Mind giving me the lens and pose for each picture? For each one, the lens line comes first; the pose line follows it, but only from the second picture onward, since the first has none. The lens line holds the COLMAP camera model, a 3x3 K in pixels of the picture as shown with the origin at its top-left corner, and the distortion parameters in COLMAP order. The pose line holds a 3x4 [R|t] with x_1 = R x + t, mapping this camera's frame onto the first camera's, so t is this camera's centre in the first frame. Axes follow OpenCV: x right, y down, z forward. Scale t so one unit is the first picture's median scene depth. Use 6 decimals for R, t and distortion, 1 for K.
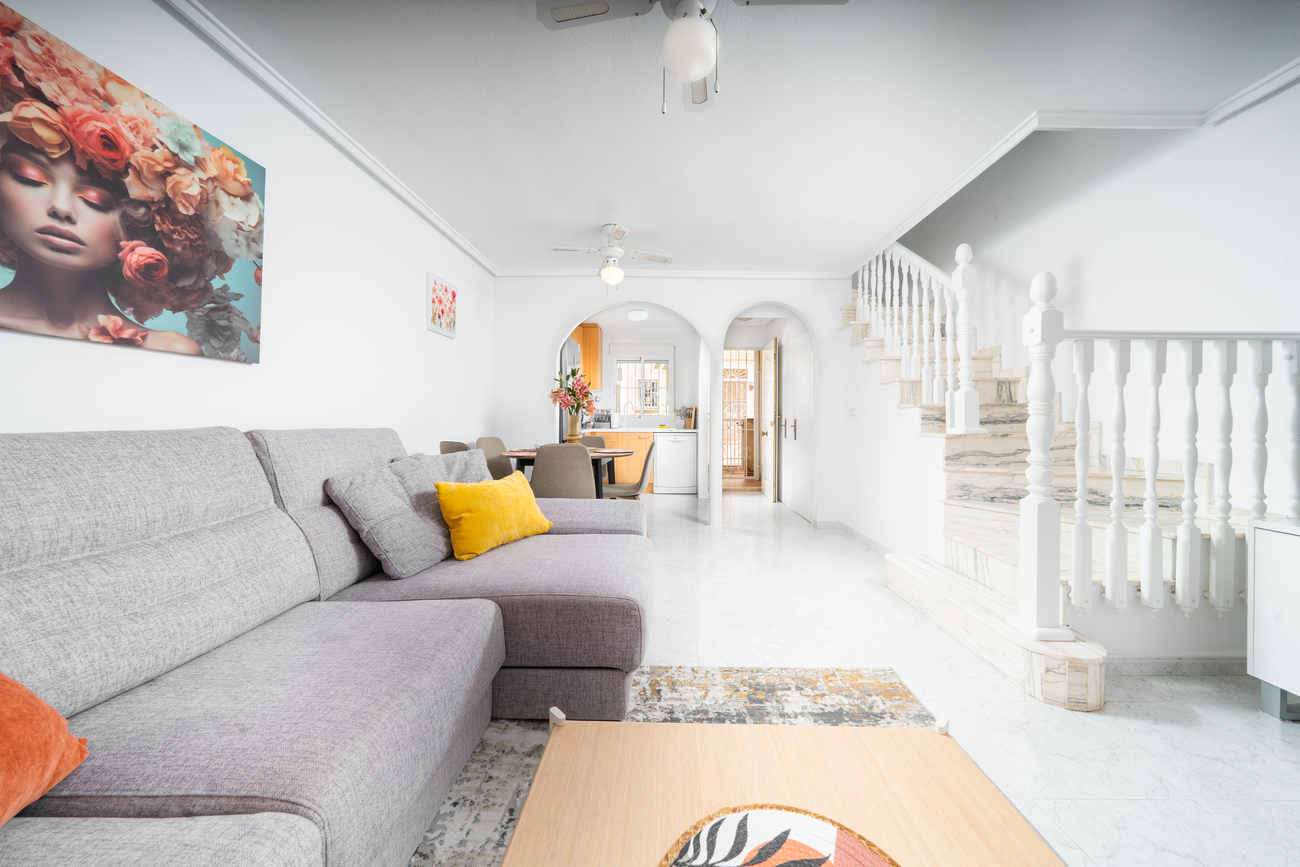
lens RADIAL K [[449.8, 0, 643.5], [0, 449.8, 419.6], [0, 0, 1]] dist [0.001188, -0.002013]
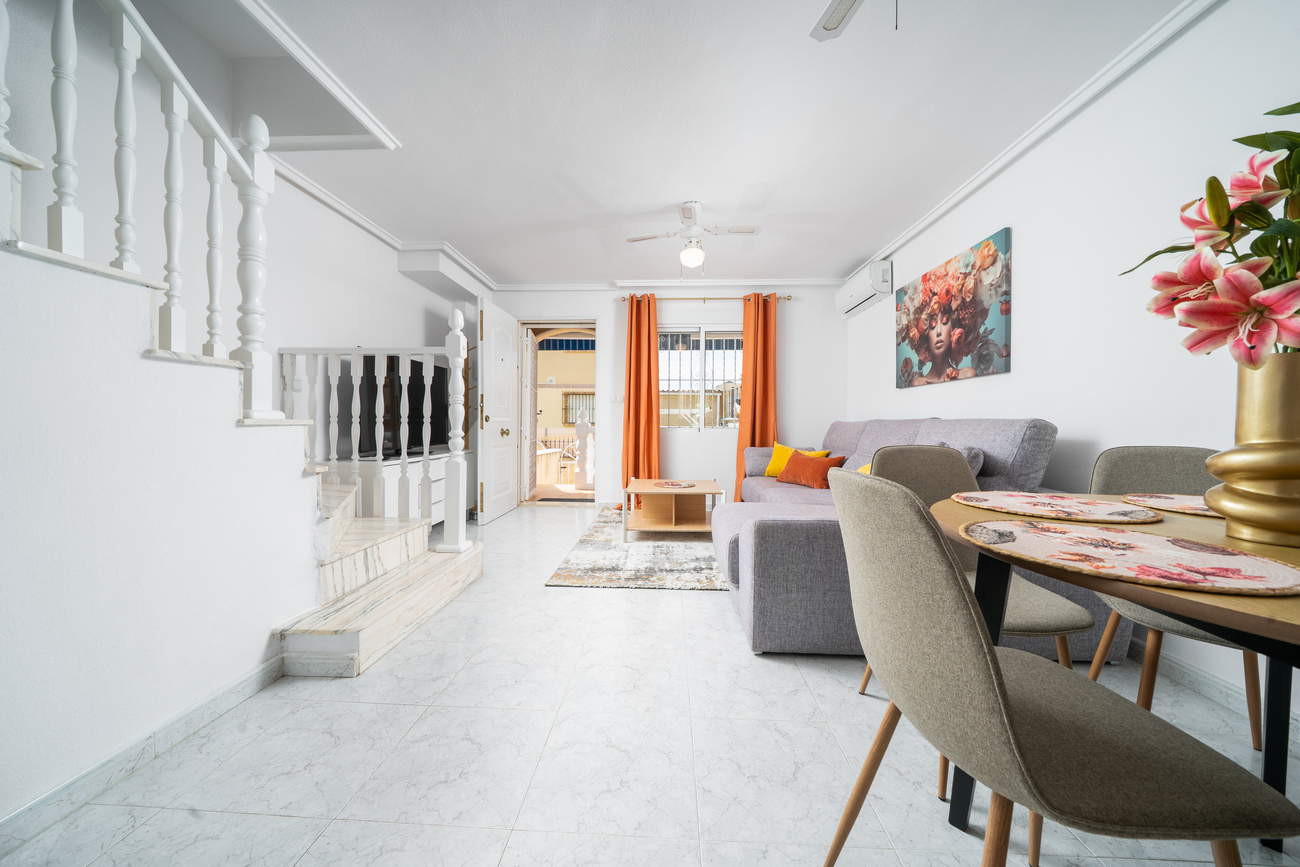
lens RADIAL K [[449.8, 0, 654.5], [0, 449.8, 428.2], [0, 0, 1]] dist [0.001188, -0.002013]
pose [[-0.999607, -0.013085, -0.024777, 0.292888], [-0.013301, 0.999875, 0.008591, 0.059360], [0.024661, 0.008917, -0.999656, 2.821192]]
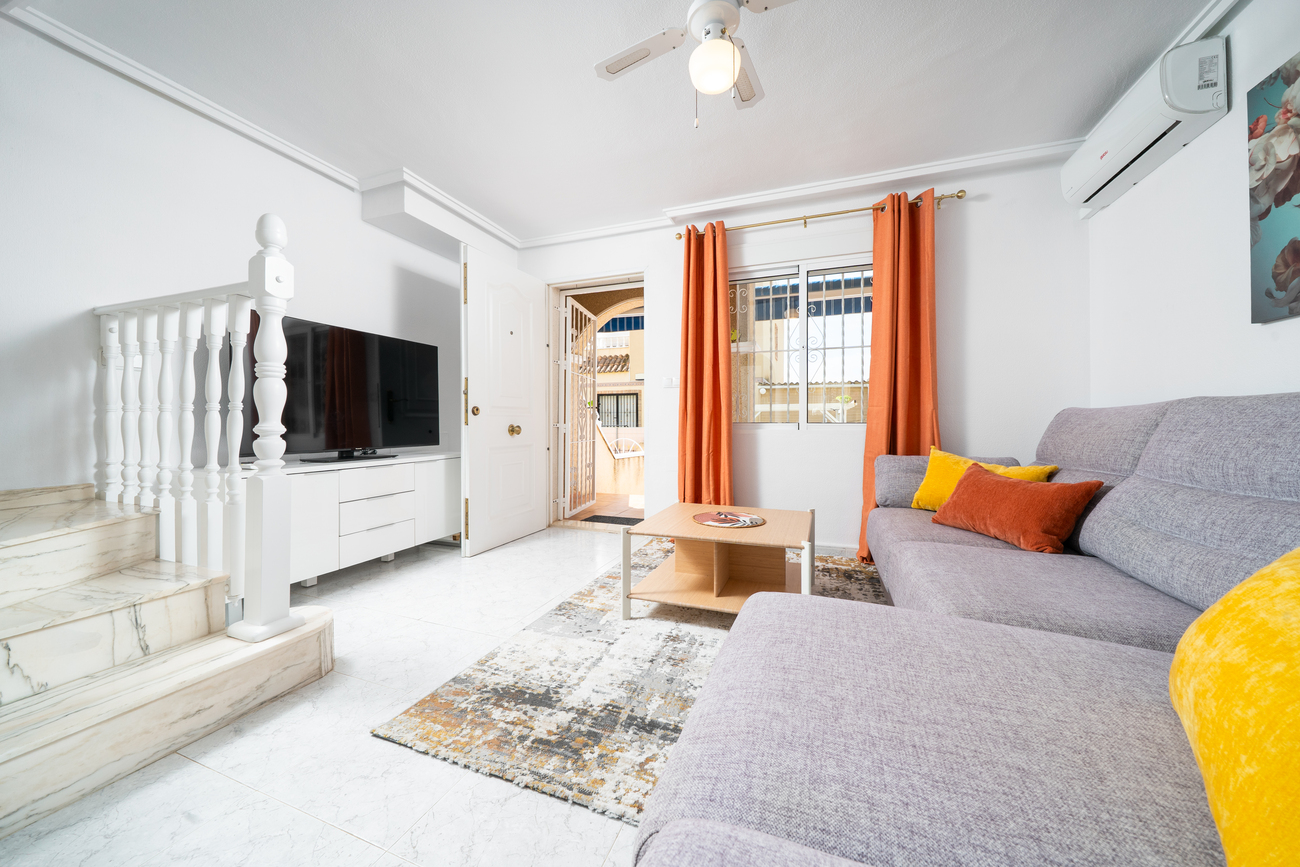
lens RADIAL K [[449.8, 0, 657.2], [0, 449.8, 424.9], [0, 0, 1]] dist [0.001188, -0.002013]
pose [[-0.954825, -0.008416, 0.297050, -0.087474], [-0.007814, 0.999964, 0.003216, 0.085877], [-0.297067, 0.000749, -0.954856, 1.794851]]
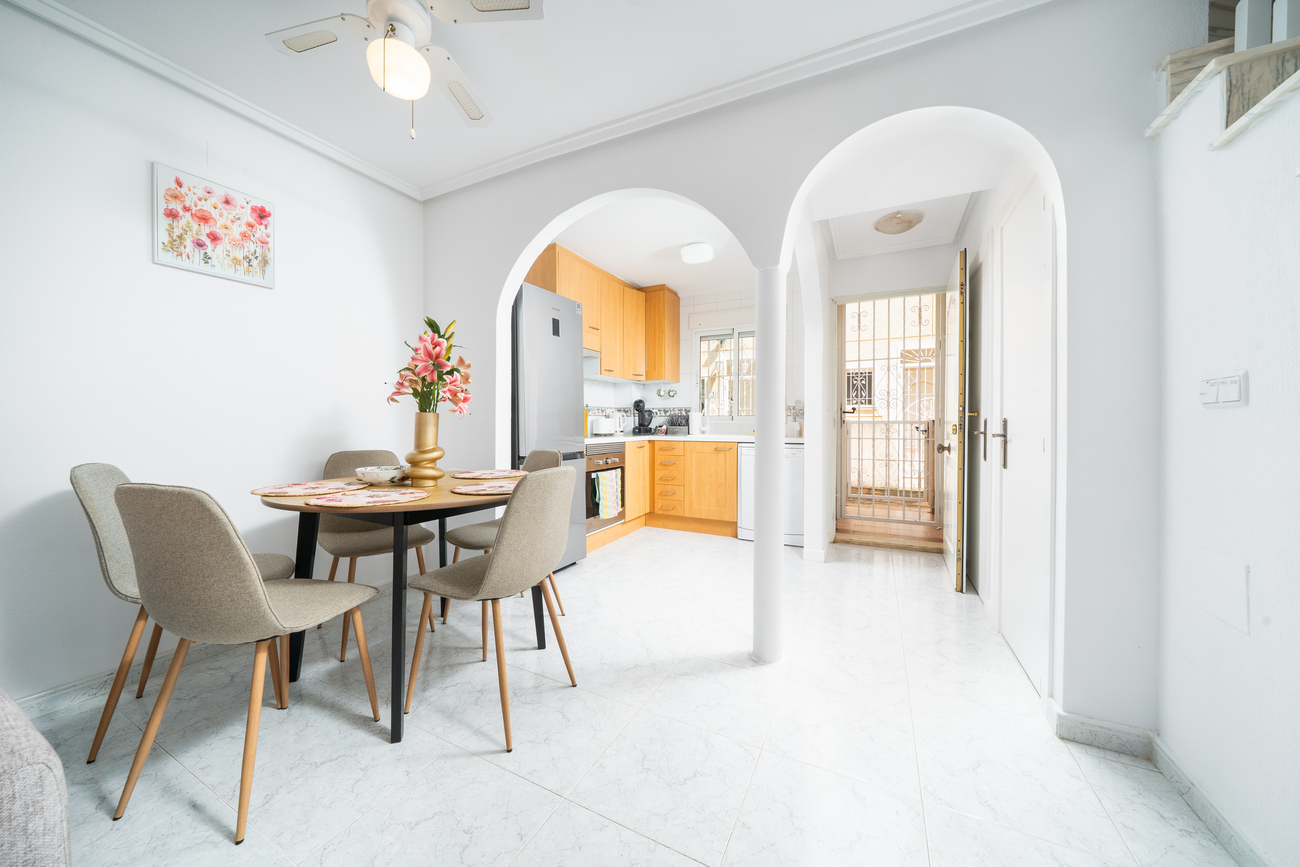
lens RADIAL K [[449.8, 0, 644.7], [0, 449.8, 425.1], [0, 0, 1]] dist [0.001188, -0.002013]
pose [[0.910028, -0.001199, -0.414544, 0.657508], [0.002870, 0.999990, 0.003408, 0.007834], [0.414536, -0.004291, 0.910023, 1.521018]]
